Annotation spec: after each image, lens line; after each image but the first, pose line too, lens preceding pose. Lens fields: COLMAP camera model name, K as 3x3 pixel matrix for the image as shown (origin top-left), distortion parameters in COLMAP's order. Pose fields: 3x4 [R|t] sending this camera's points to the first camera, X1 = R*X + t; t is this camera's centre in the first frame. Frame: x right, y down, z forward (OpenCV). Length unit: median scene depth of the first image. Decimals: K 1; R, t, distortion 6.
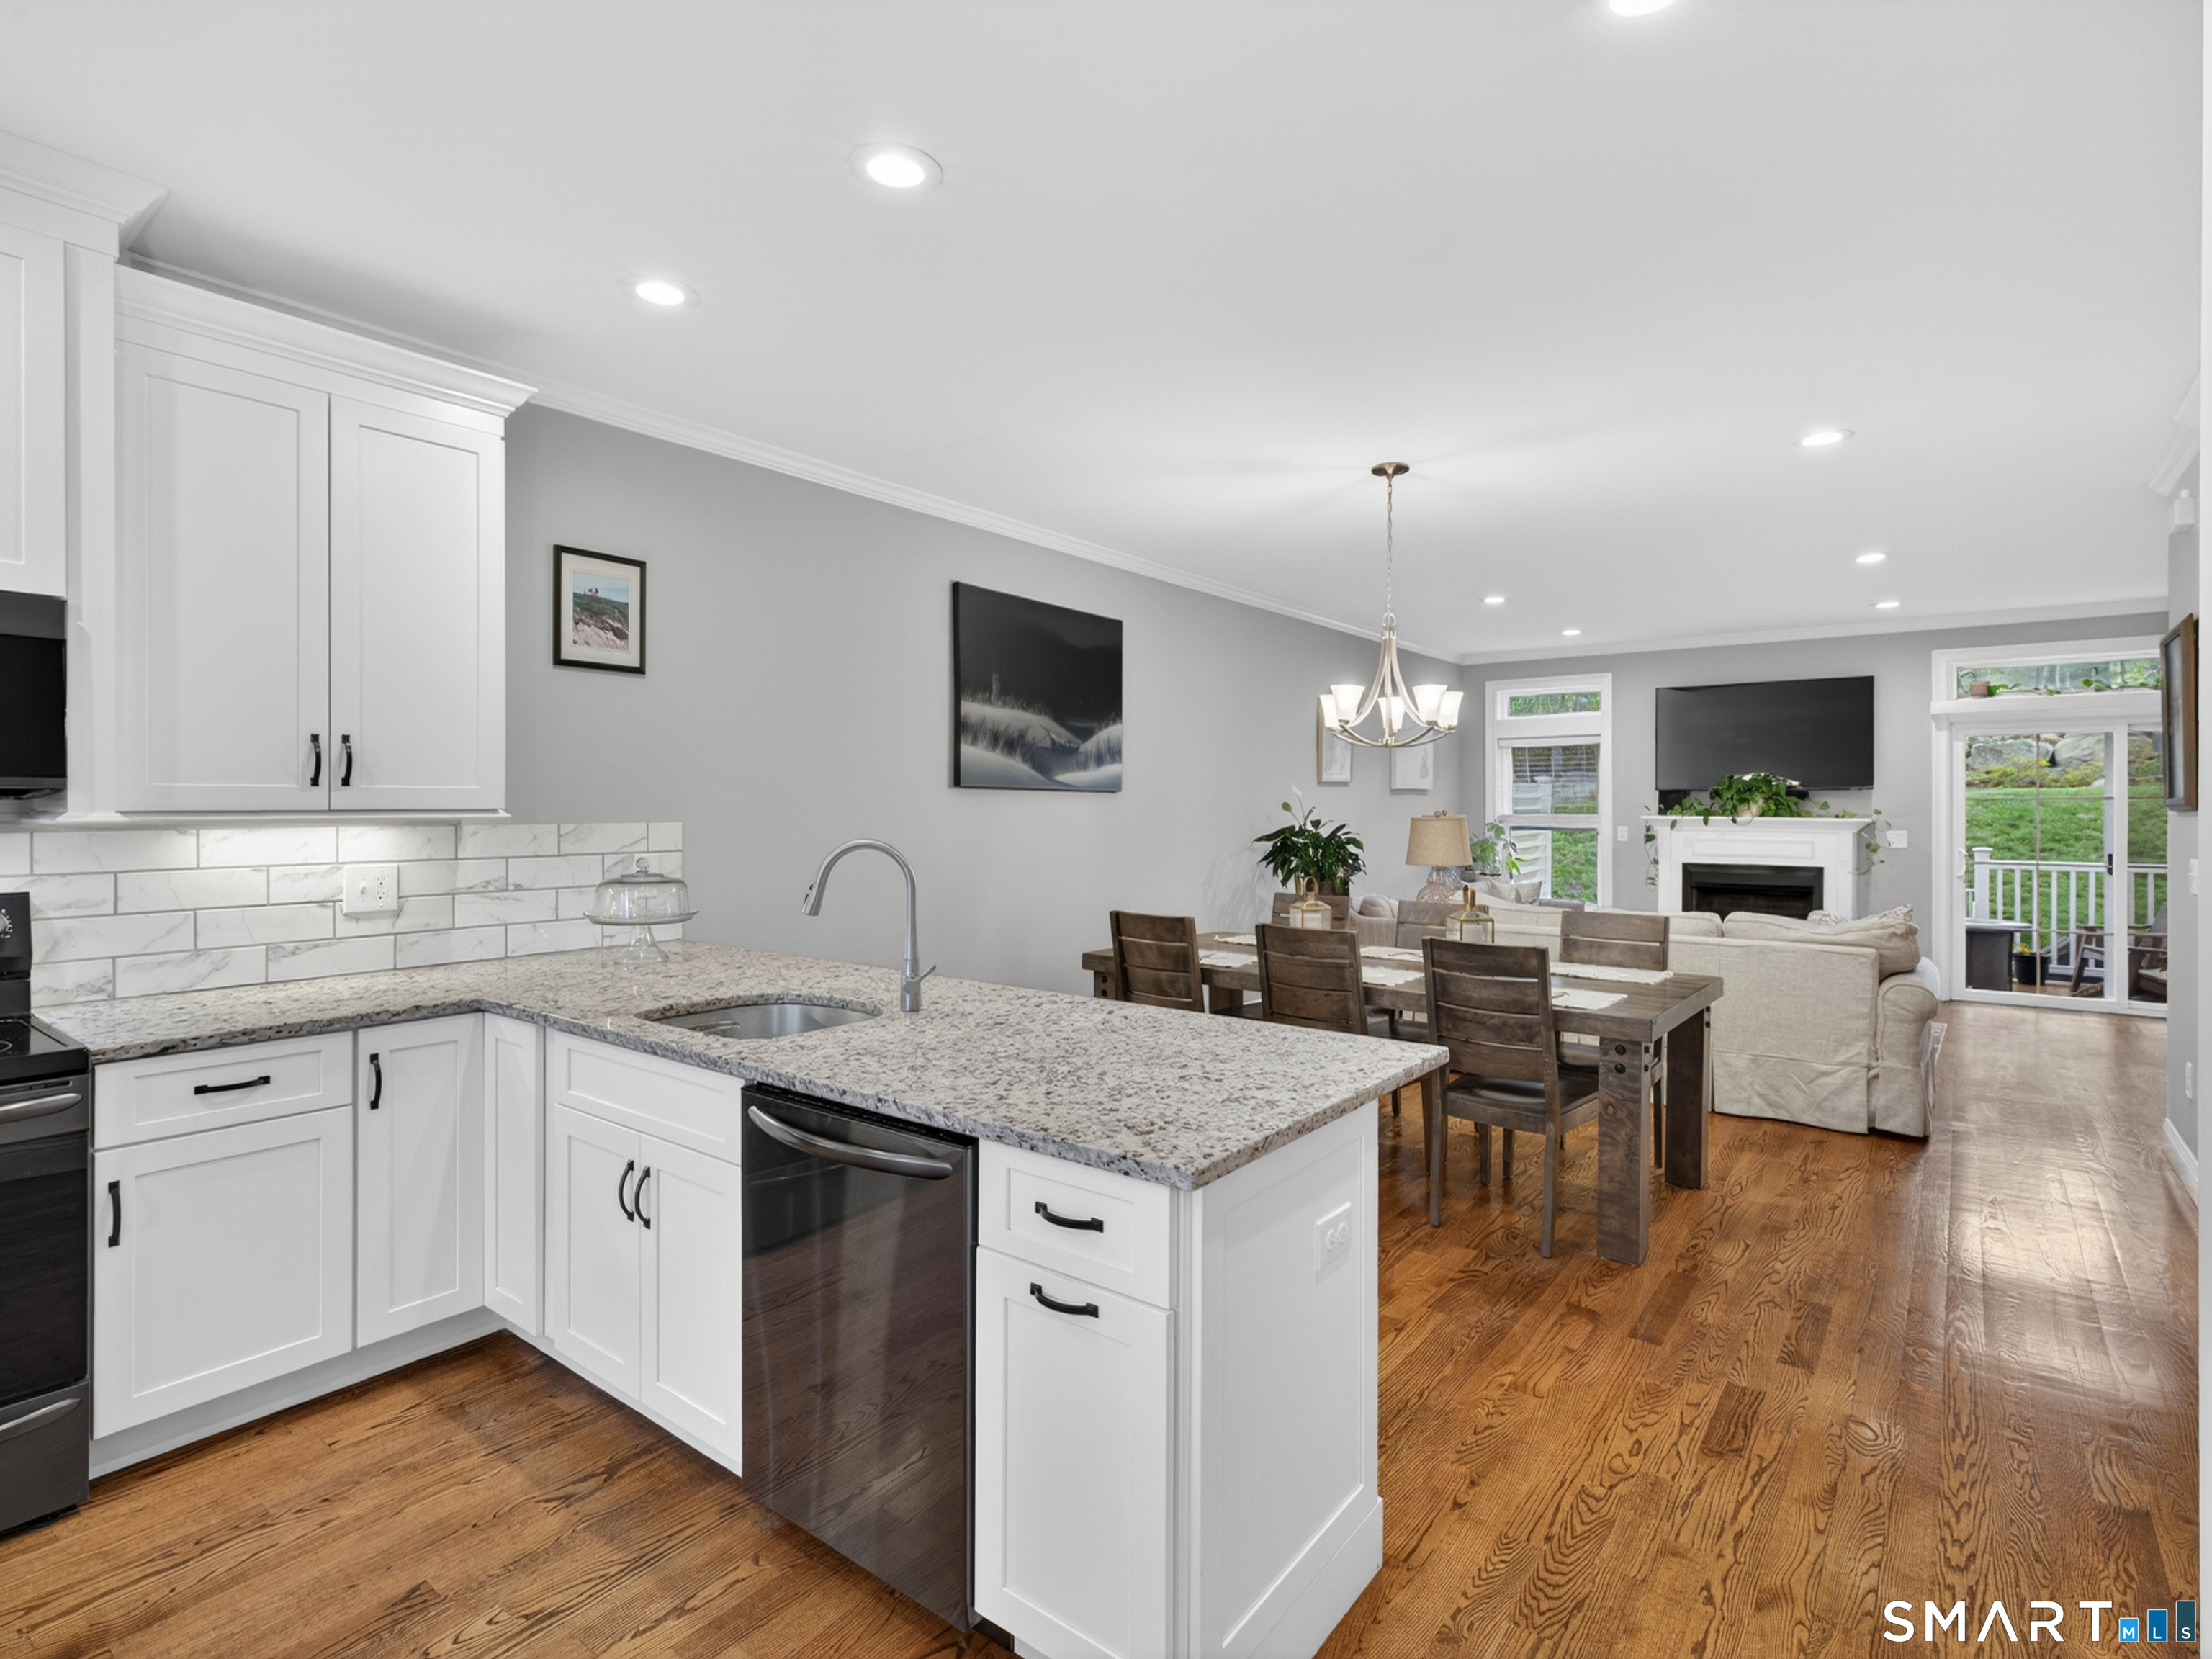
lens RADIAL K [[1098.8, 0, 1112.0], [0, 1098.8, 801.2], [0, 0, 1]] dist [0.005274, 0.000244]
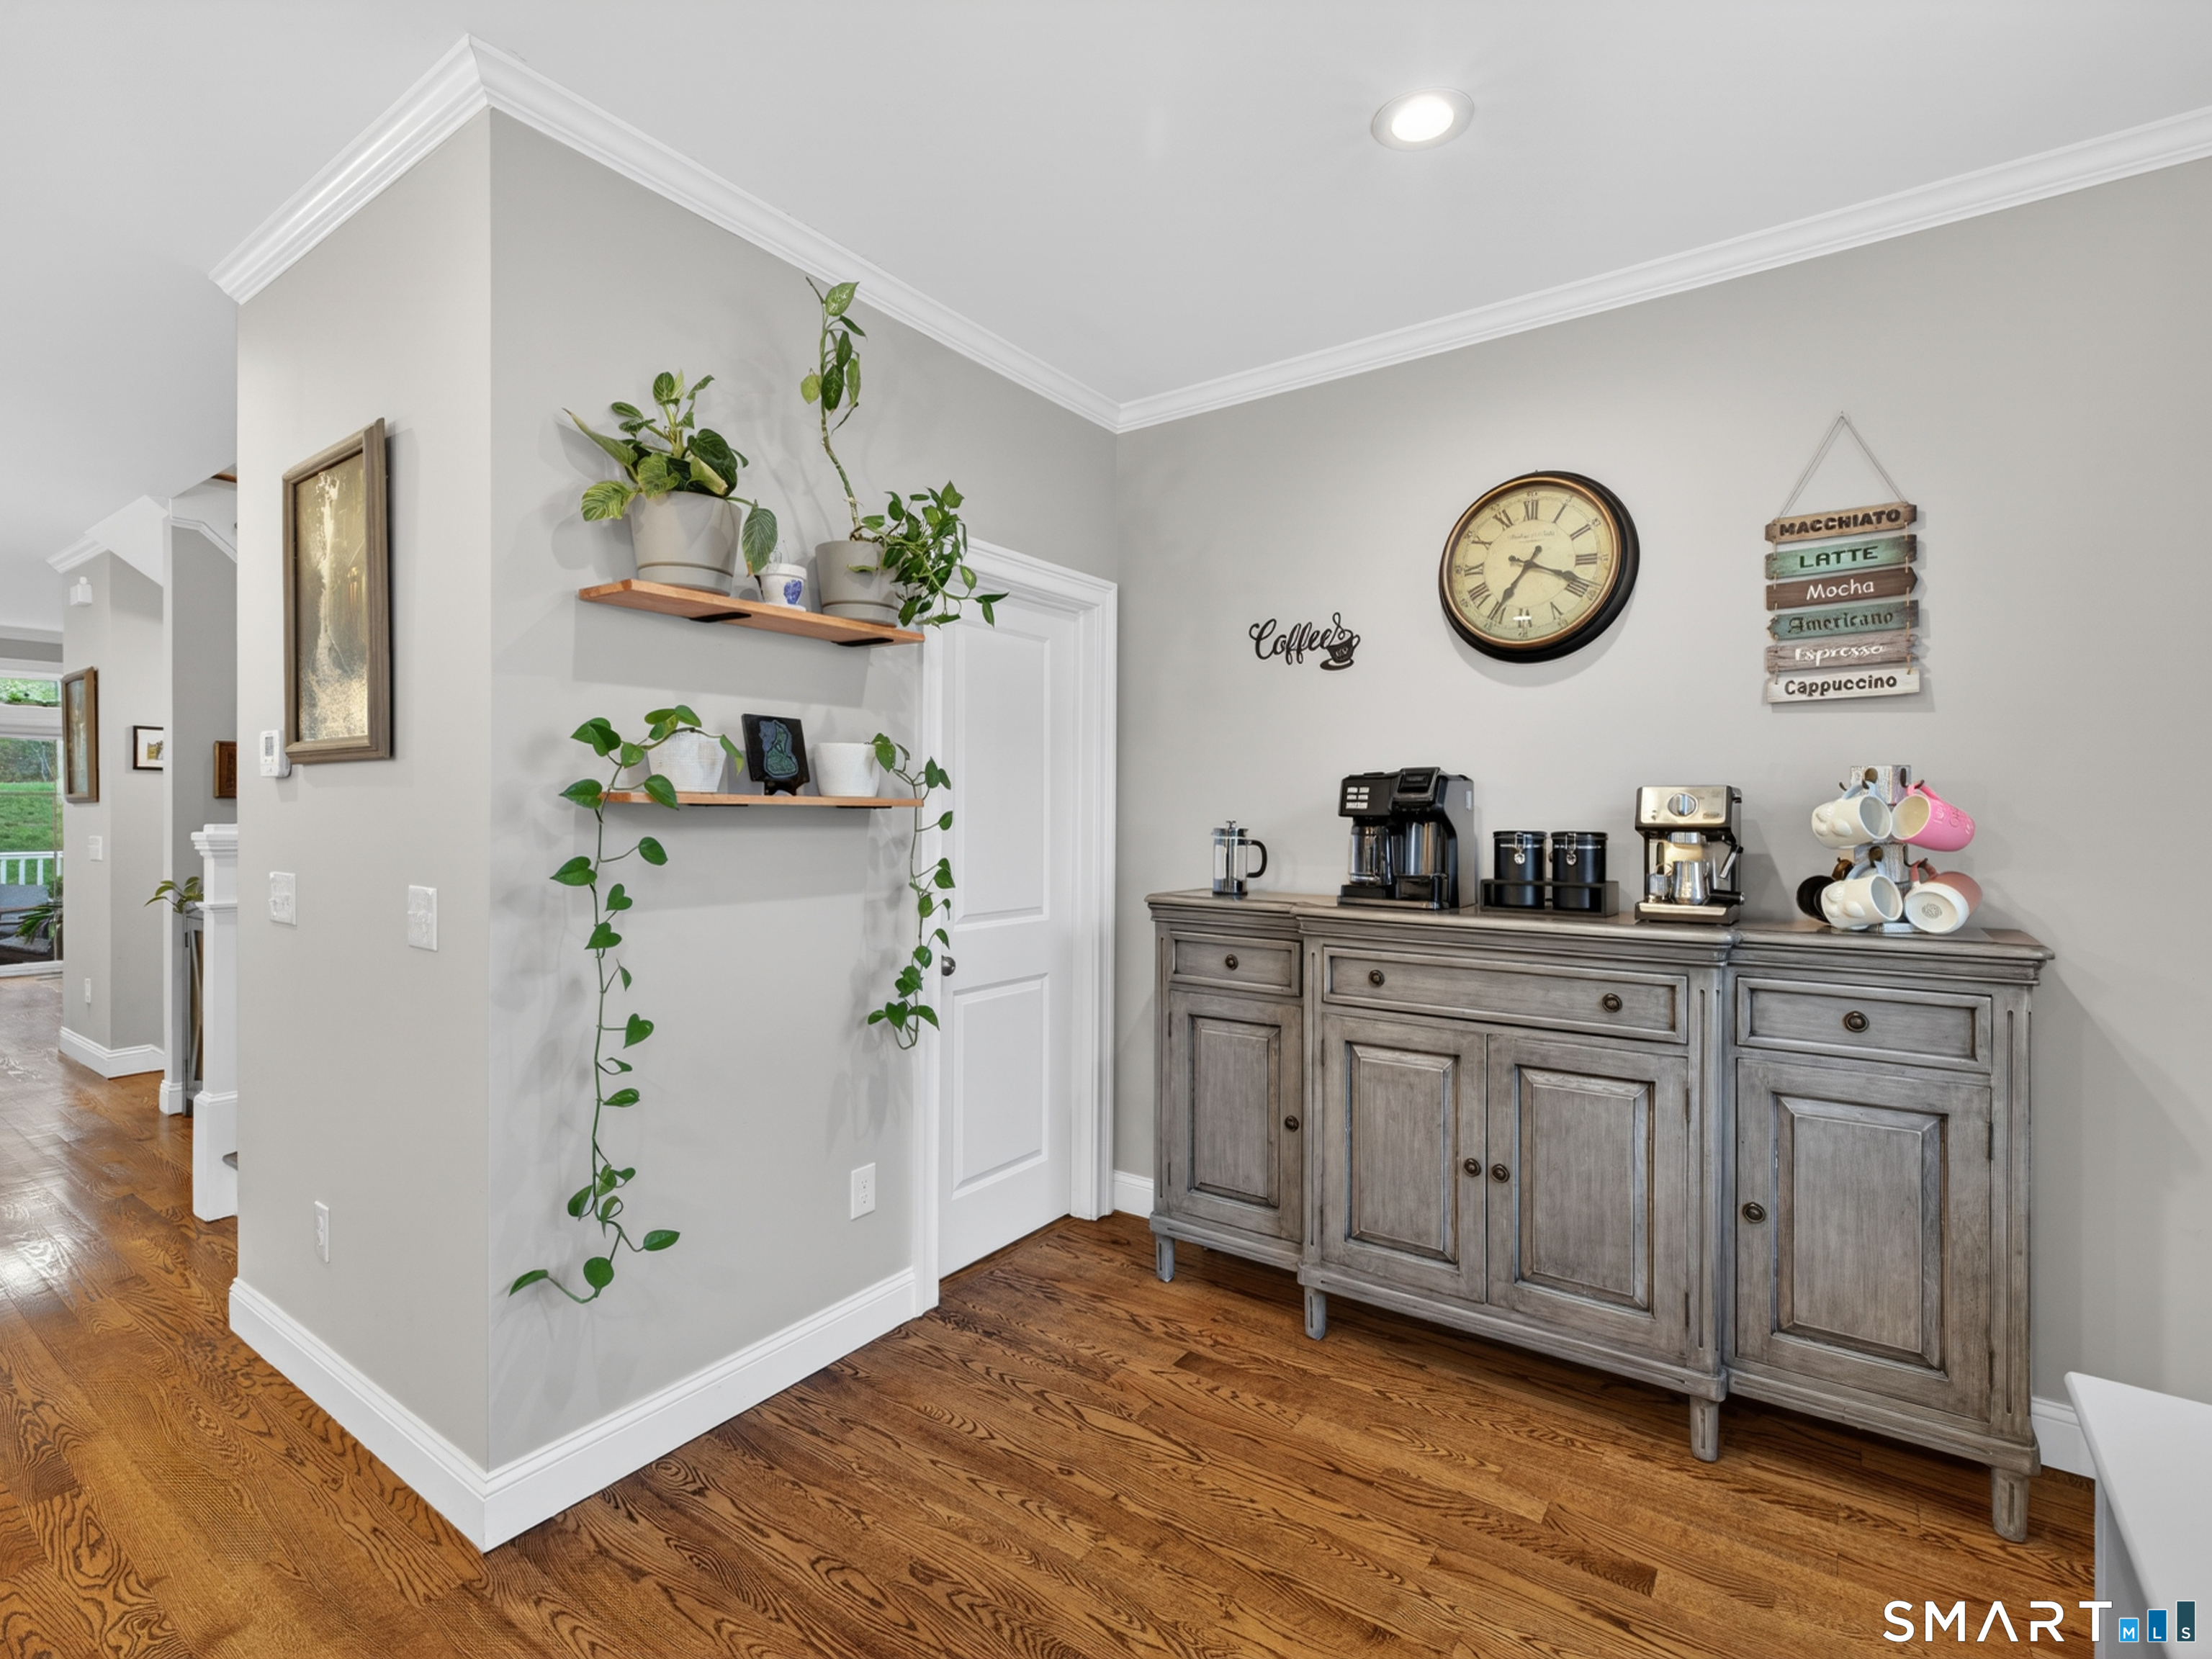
lens RADIAL K [[1041.8, 0, 1106.0], [0, 1041.8, 829.5], [0, 0, 1]] dist [0.022223, -0.010224]
pose [[-0.030786, -0.018865, 0.999348, -0.351438], [-0.009350, 0.999784, 0.018585, 0.003818], [-0.999482, -0.008772, -0.030955, -0.224881]]
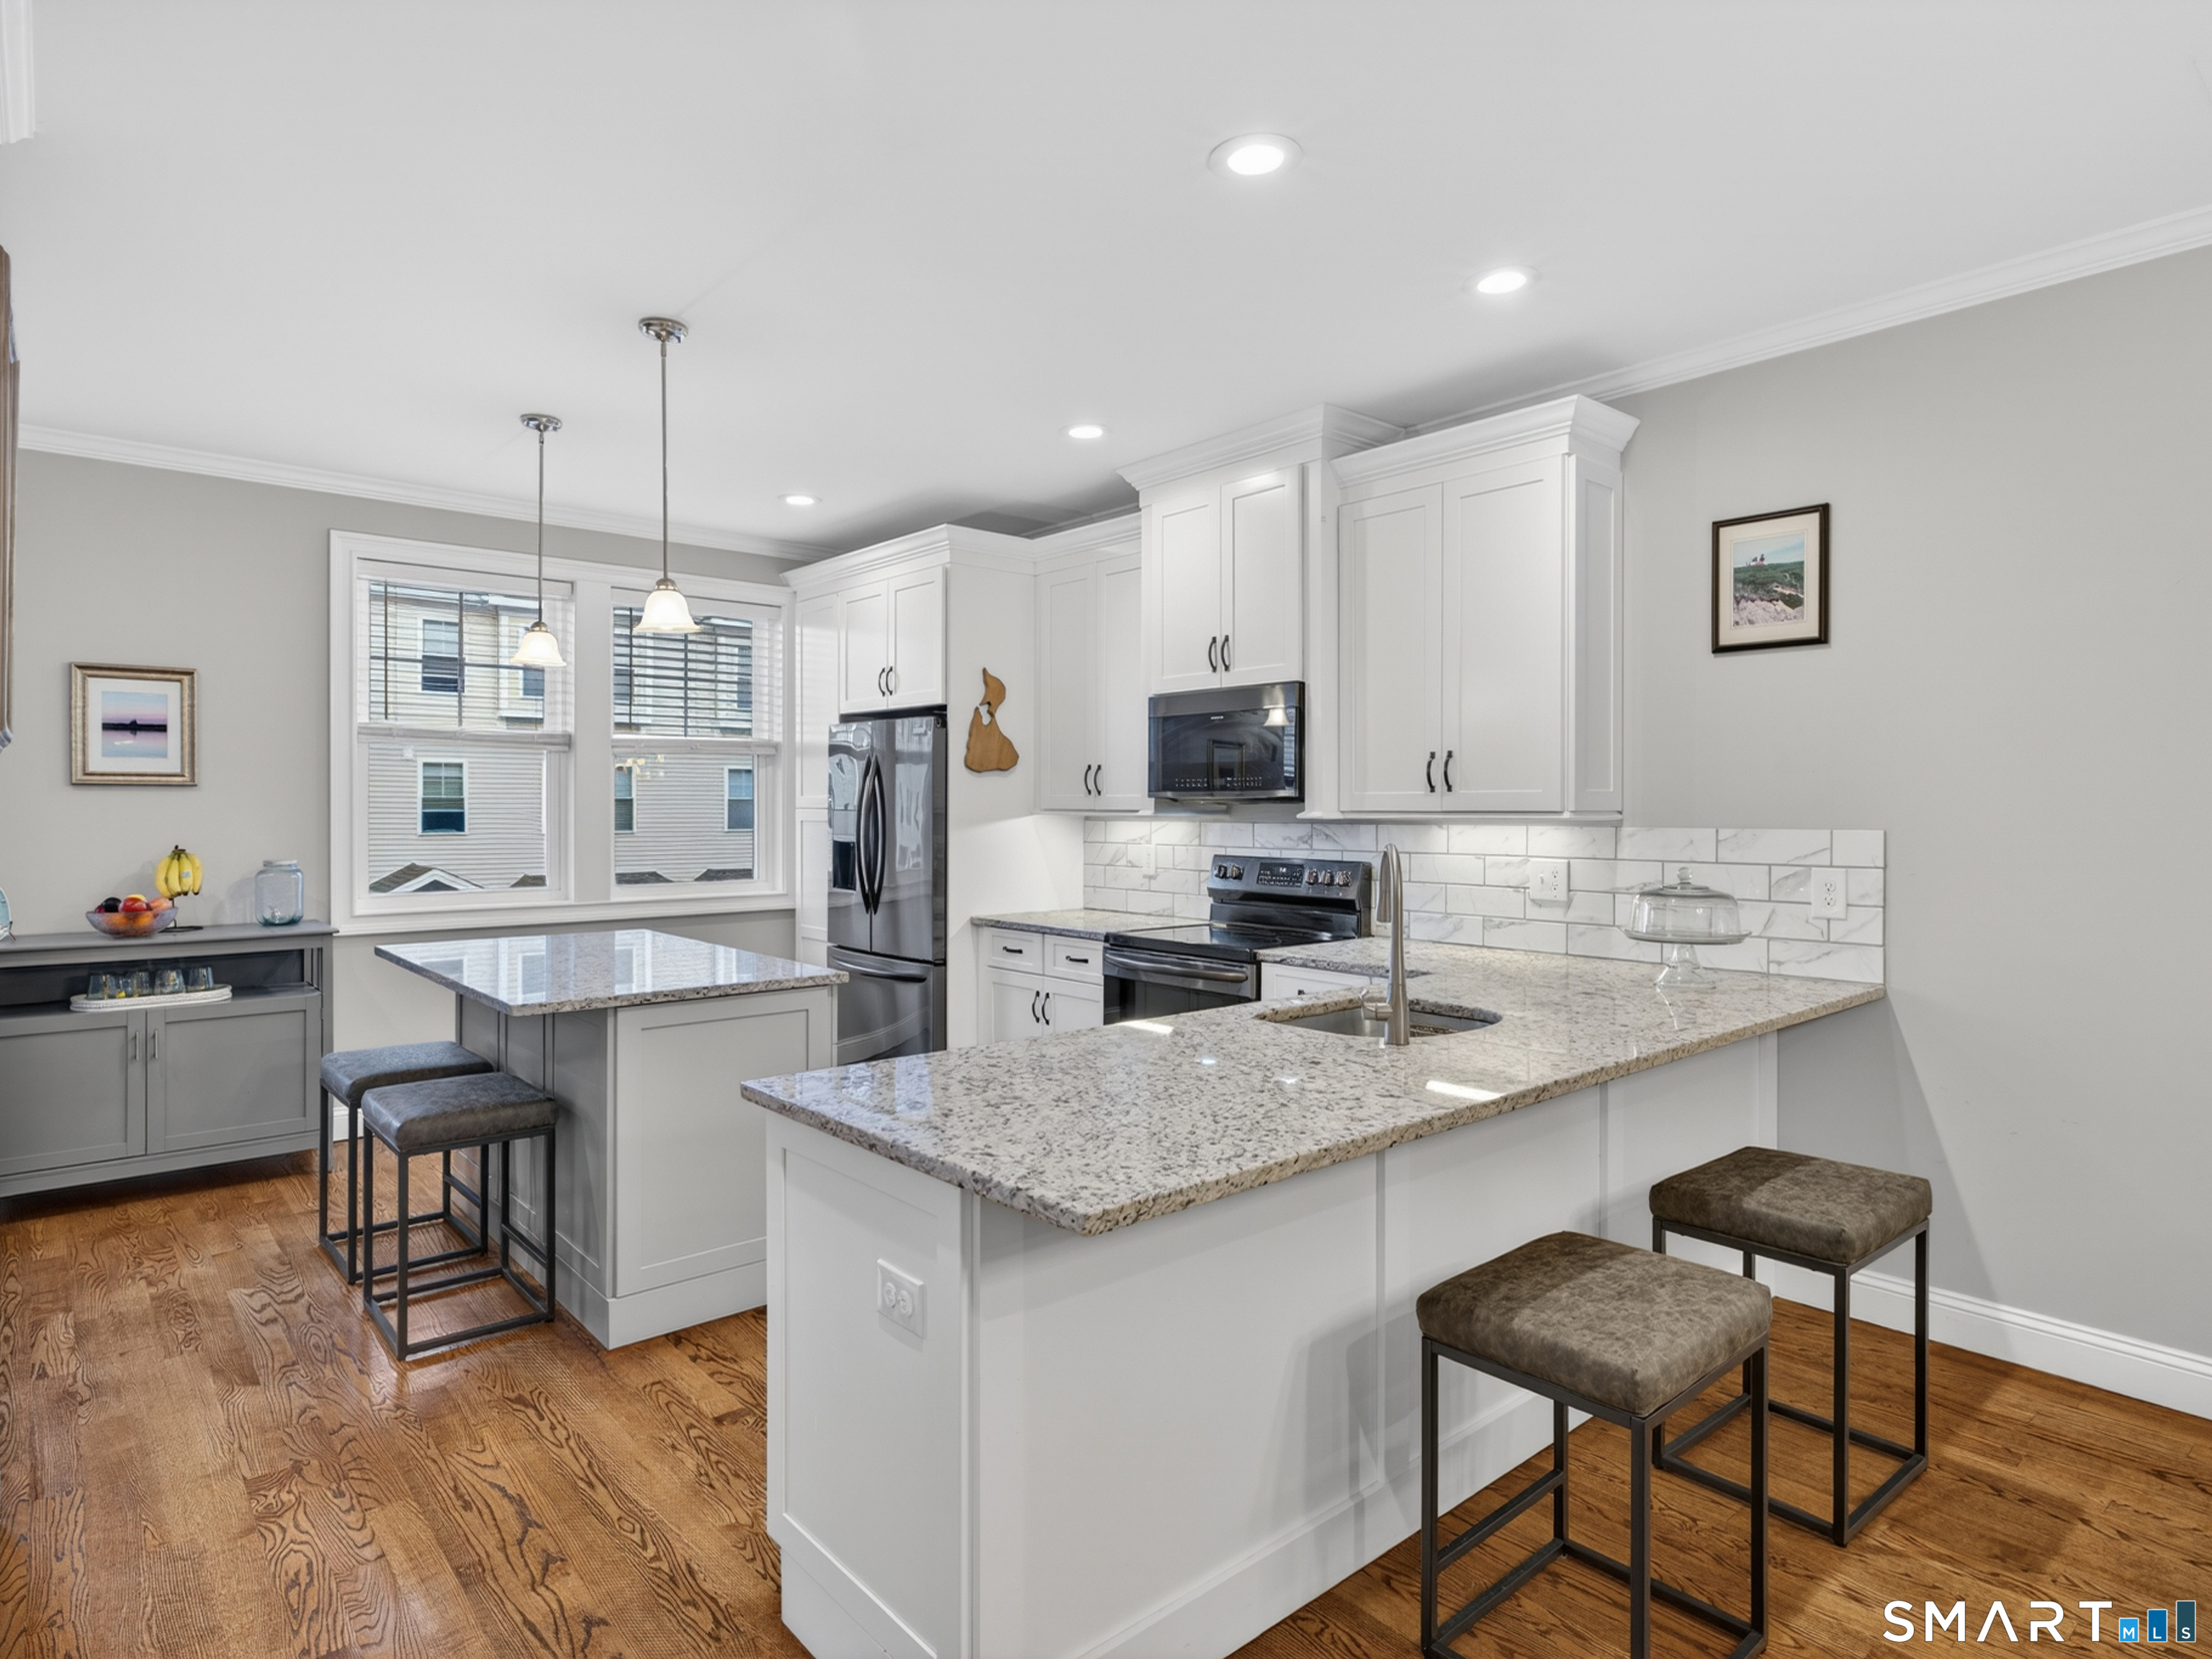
lens RADIAL K [[1224.2, 0, 1112.2], [0, 1224.2, 803.5], [0, 0, 1]] dist [0.003160, 0.002043]
pose [[-0.194926, -0.005999, -0.980800, 0.420004], [0.000931, 0.999980, -0.006302, 0.004552], [0.980817, -0.002141, -0.194917, 0.507589]]
